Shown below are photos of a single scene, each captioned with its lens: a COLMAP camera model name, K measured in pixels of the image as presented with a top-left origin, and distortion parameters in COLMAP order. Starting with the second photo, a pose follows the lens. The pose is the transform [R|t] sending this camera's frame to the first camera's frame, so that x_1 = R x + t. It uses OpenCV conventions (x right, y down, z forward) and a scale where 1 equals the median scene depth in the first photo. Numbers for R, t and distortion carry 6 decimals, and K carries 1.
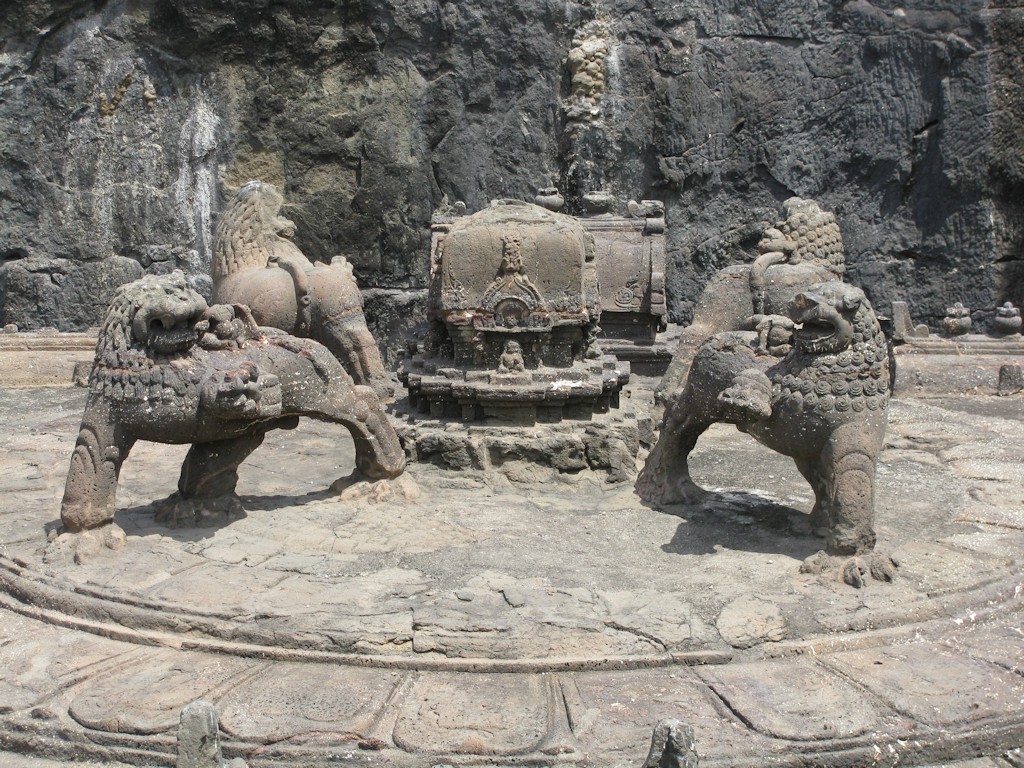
lens RADIAL K [[3198.6, 0, 512.0], [0, 3198.6, 384.0], [0, 0, 1]] dist [0.085809, 1.362907]
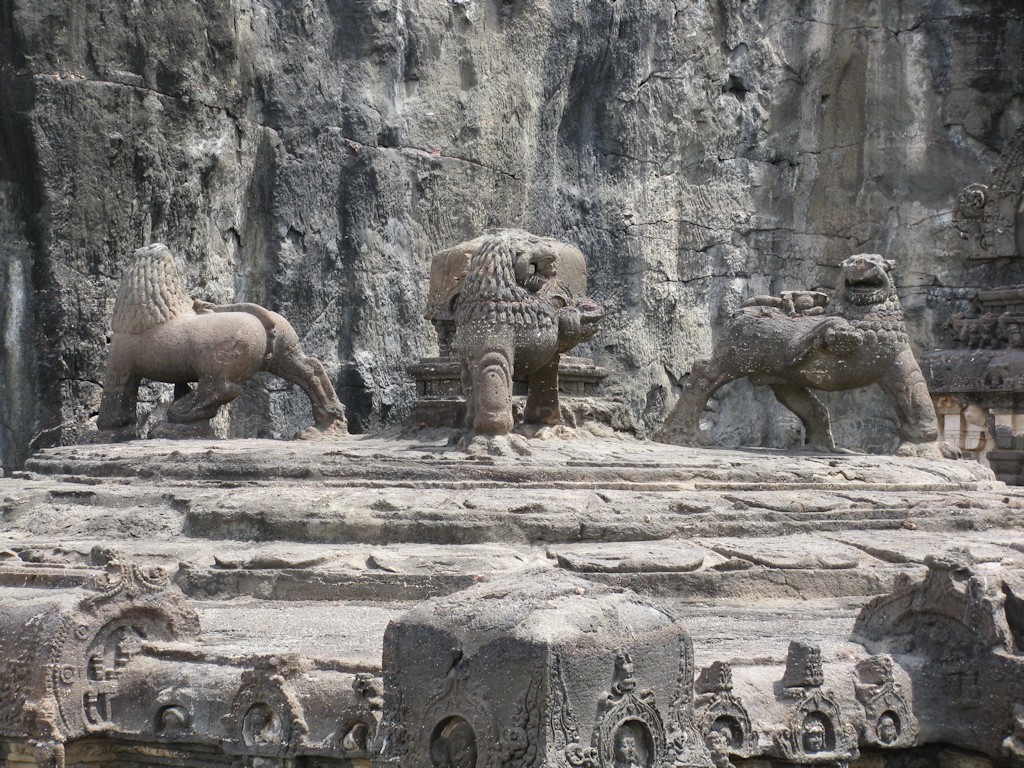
lens RADIAL K [[3983.5, 0, 512.0], [0, 3983.5, 384.0], [0, 0, 1]] dist [0.097447, 0.005617]
pose [[0.660180, 0.018571, 0.750878, -1.274348], [0.137053, 0.979933, -0.144734, 0.247803], [-0.738498, 0.198461, 0.644387, 0.030937]]
